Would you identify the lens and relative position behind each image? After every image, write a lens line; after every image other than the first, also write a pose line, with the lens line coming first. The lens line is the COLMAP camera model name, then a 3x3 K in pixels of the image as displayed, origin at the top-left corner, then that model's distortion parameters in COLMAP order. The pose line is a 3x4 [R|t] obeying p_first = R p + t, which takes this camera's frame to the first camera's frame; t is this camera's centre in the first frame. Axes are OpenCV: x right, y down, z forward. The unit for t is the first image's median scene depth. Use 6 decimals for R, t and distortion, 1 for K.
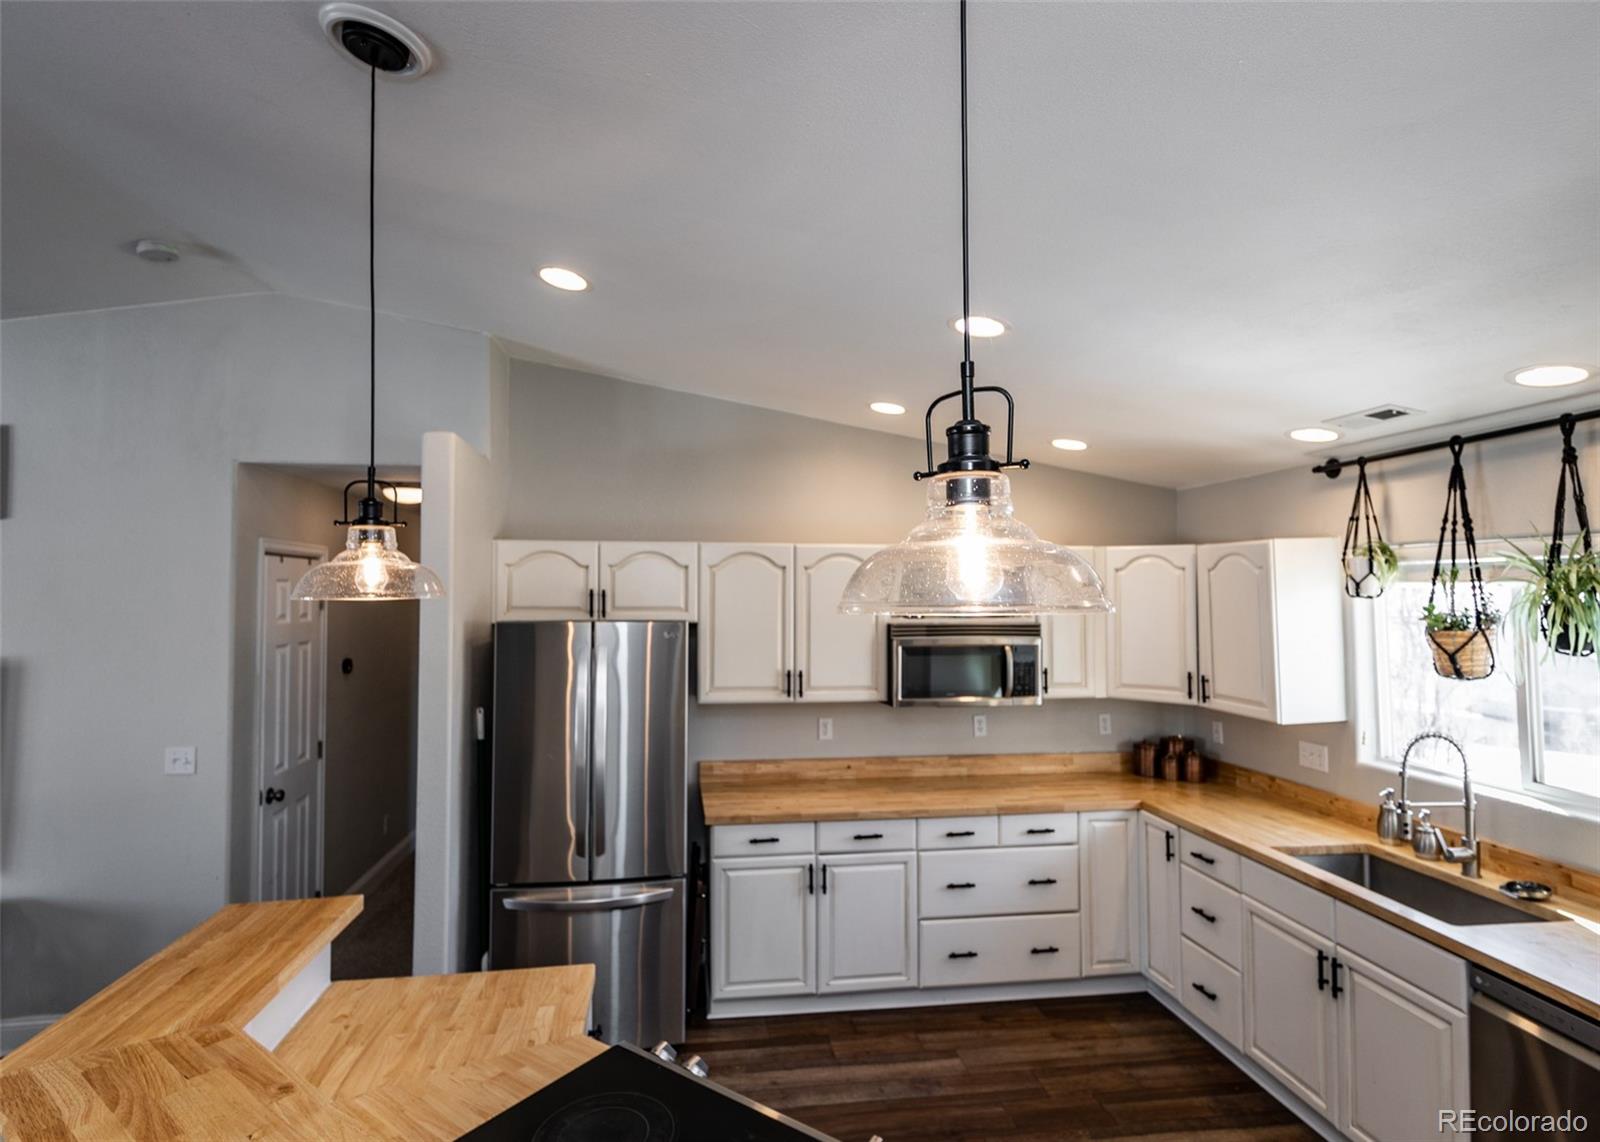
lens RADIAL K [[823.2, 0, 786.0], [0, 823.2, 574.3], [0, 0, 1]] dist [0.016765, -0.003460]
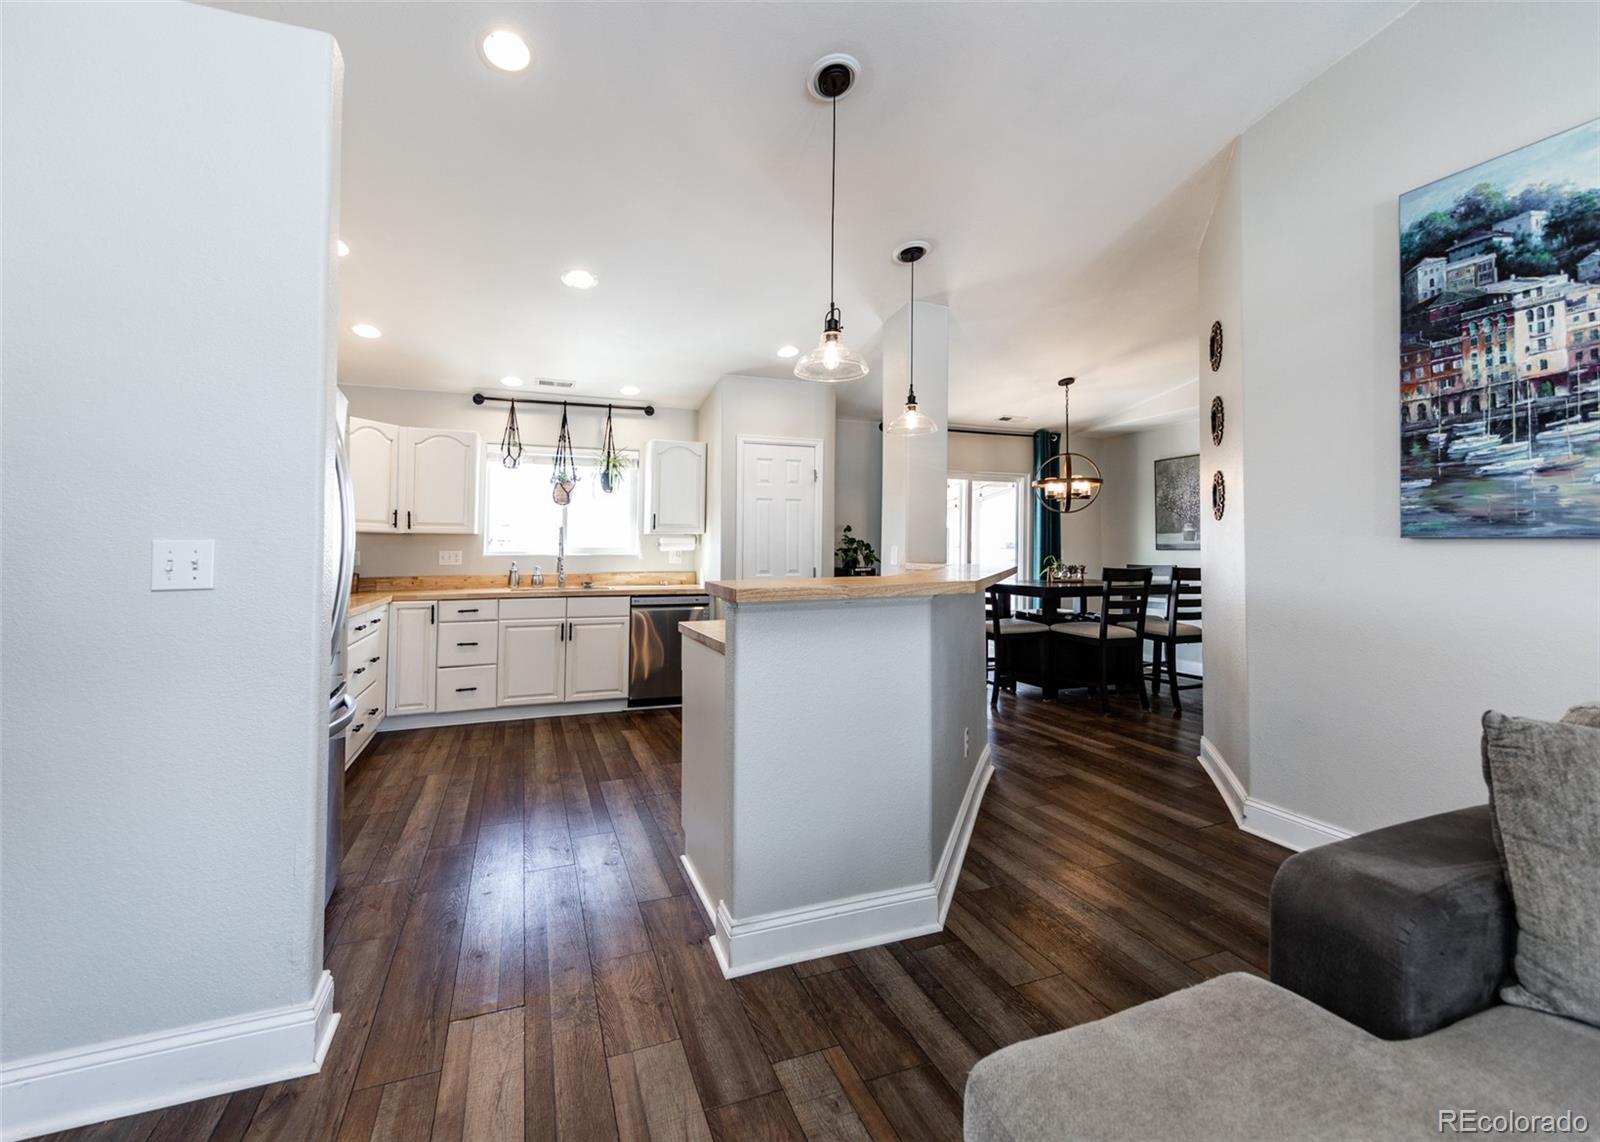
lens RADIAL K [[674.0, 0, 743.1], [0, 674.0, 517.0], [0, 0, 1]] dist [0.008435, -0.001704]
pose [[-0.193206, 0.053855, 0.979679, -0.922208], [-0.025178, 0.997891, -0.059822, 0.209008], [-0.980835, -0.036224, -0.191443, 0.686064]]
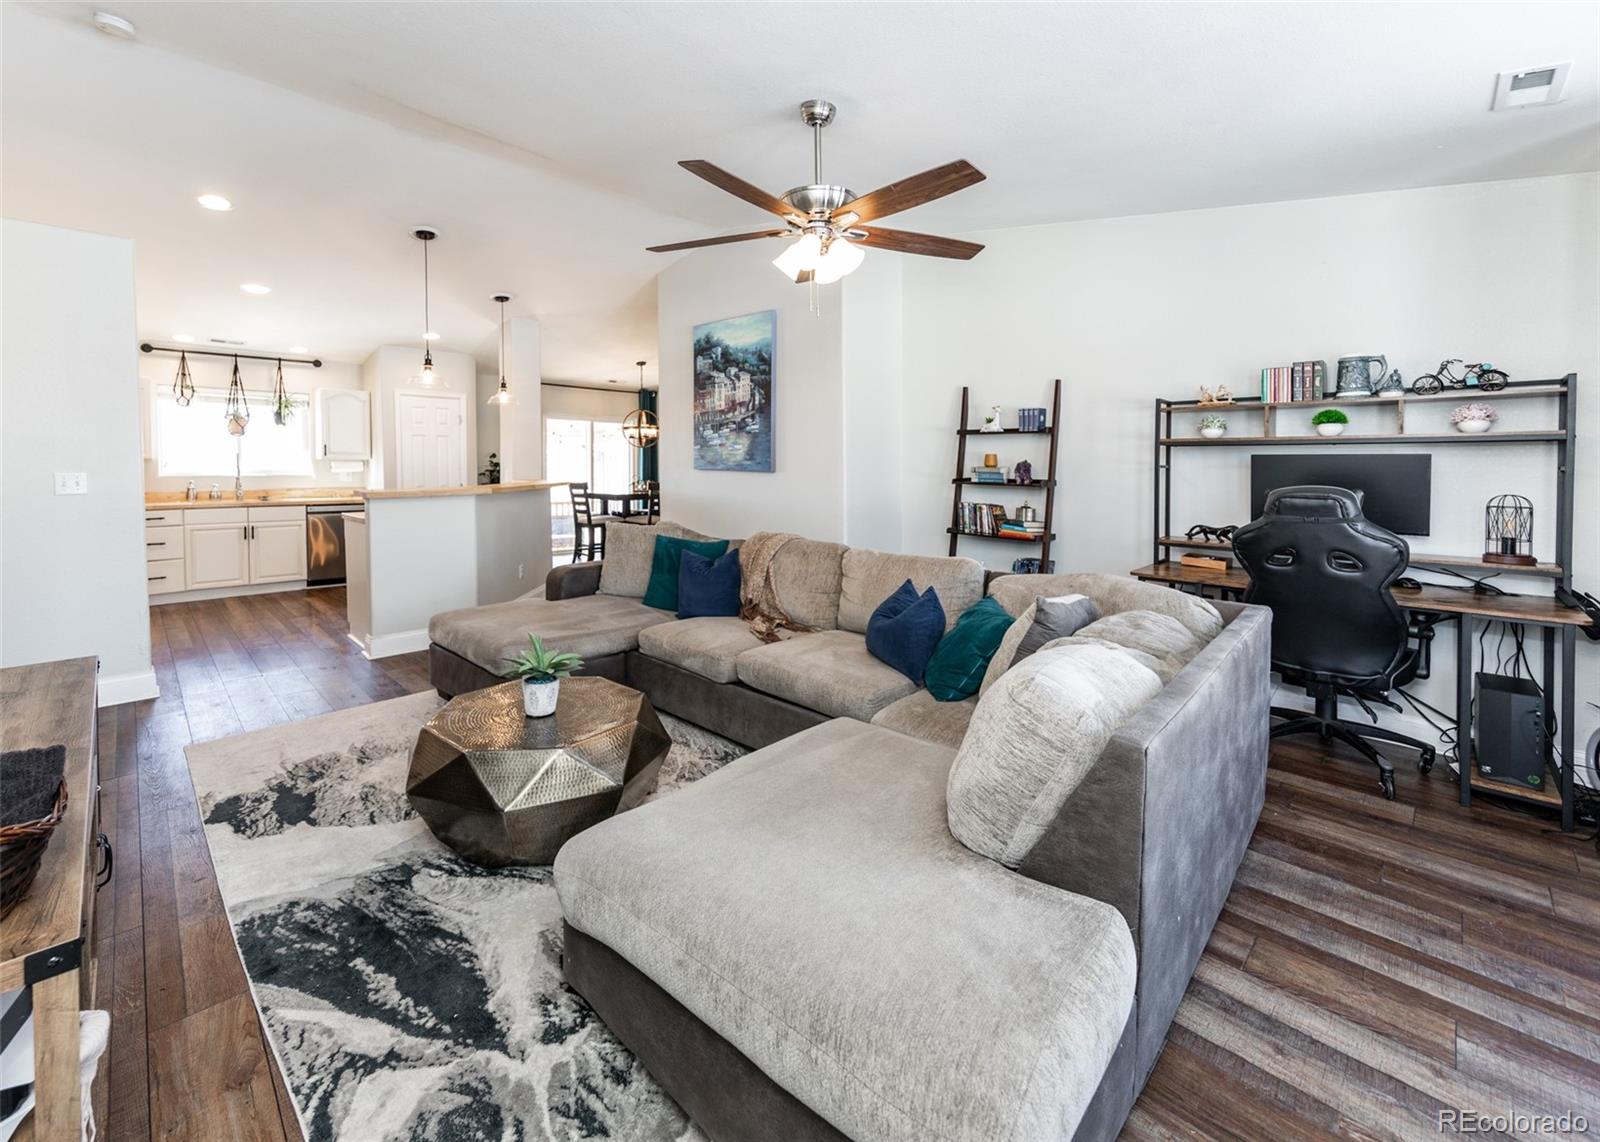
lens RADIAL K [[660.6, 0, 786.8], [0, 660.6, 493.8], [0, 0, 1]] dist [0.000454, -0.001887]
pose [[-0.620571, -0.029755, 0.783586, -1.820331], [-0.019650, 0.999556, 0.022394, 0.192527], [-0.783904, -0.001501, -0.620880, 0.735752]]
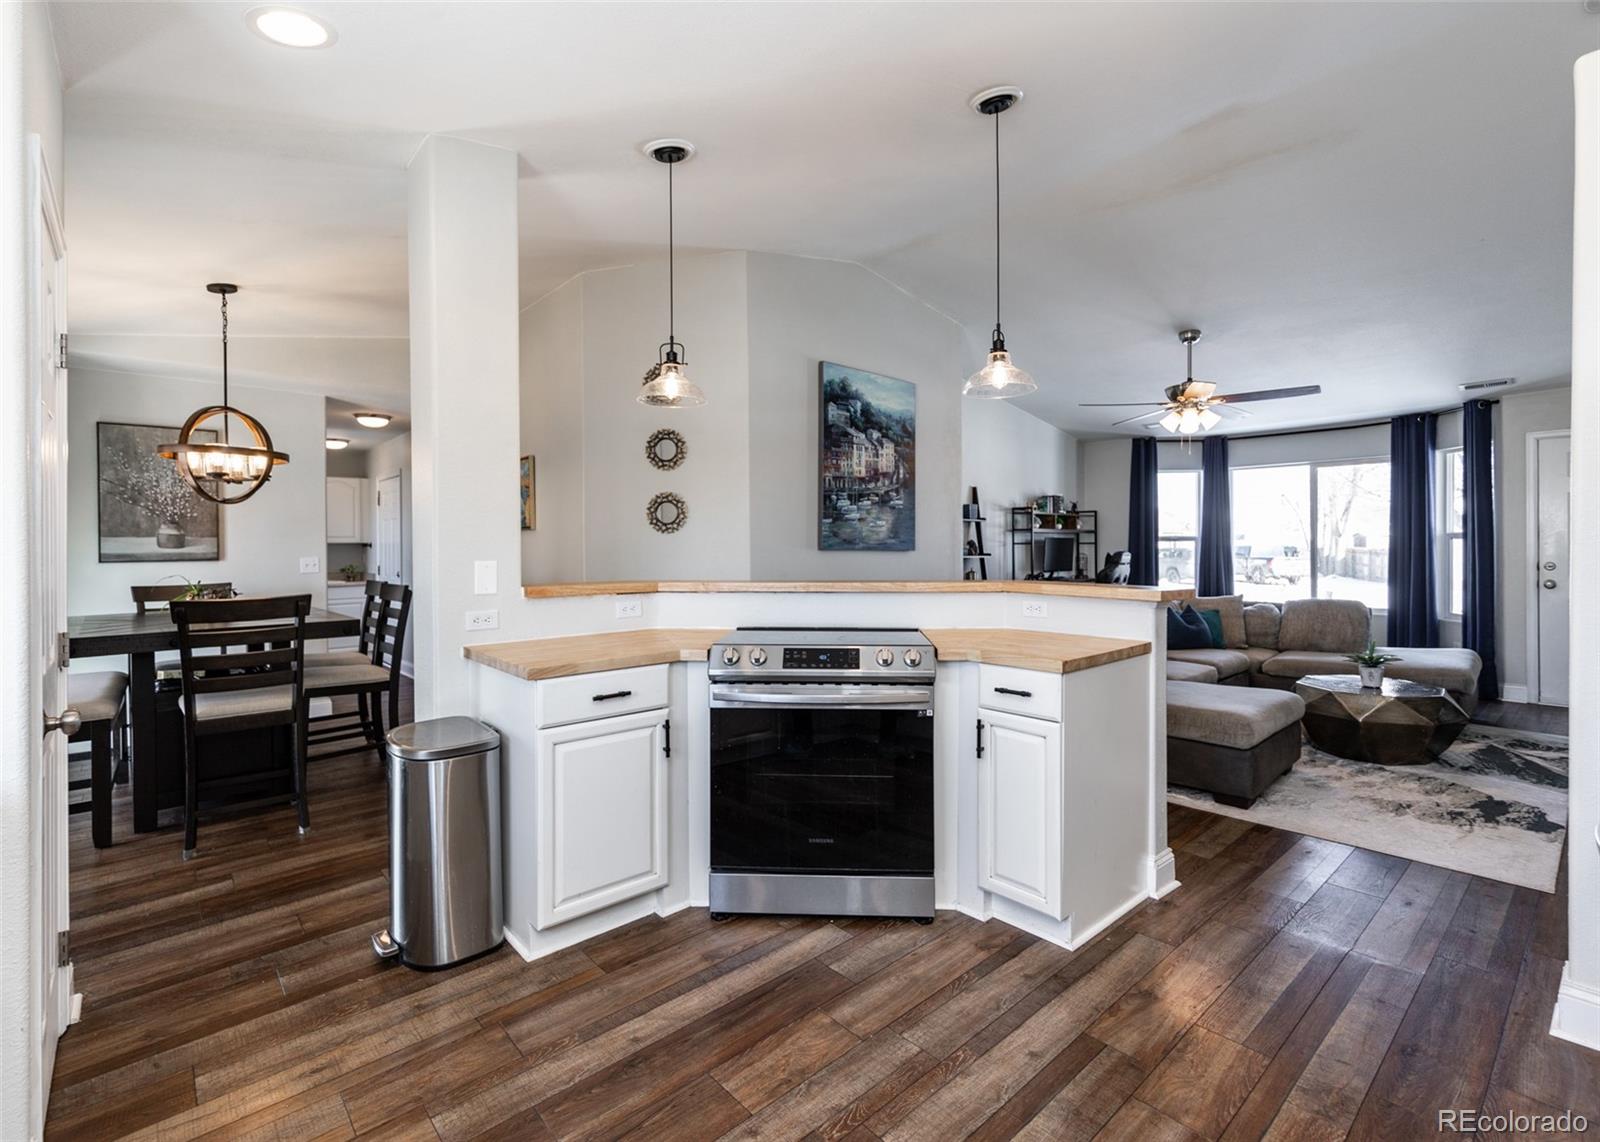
lens RADIAL K [[755.7, 0, 824.7], [0, 755.7, 545.0], [0, 0, 1]] dist [0.003483, 0.002393]
pose [[-0.805821, 0.011418, -0.592050, 0.465040], [0.028918, 0.999380, -0.020086, 0.191631], [0.591453, -0.033307, -0.805651, 1.031671]]
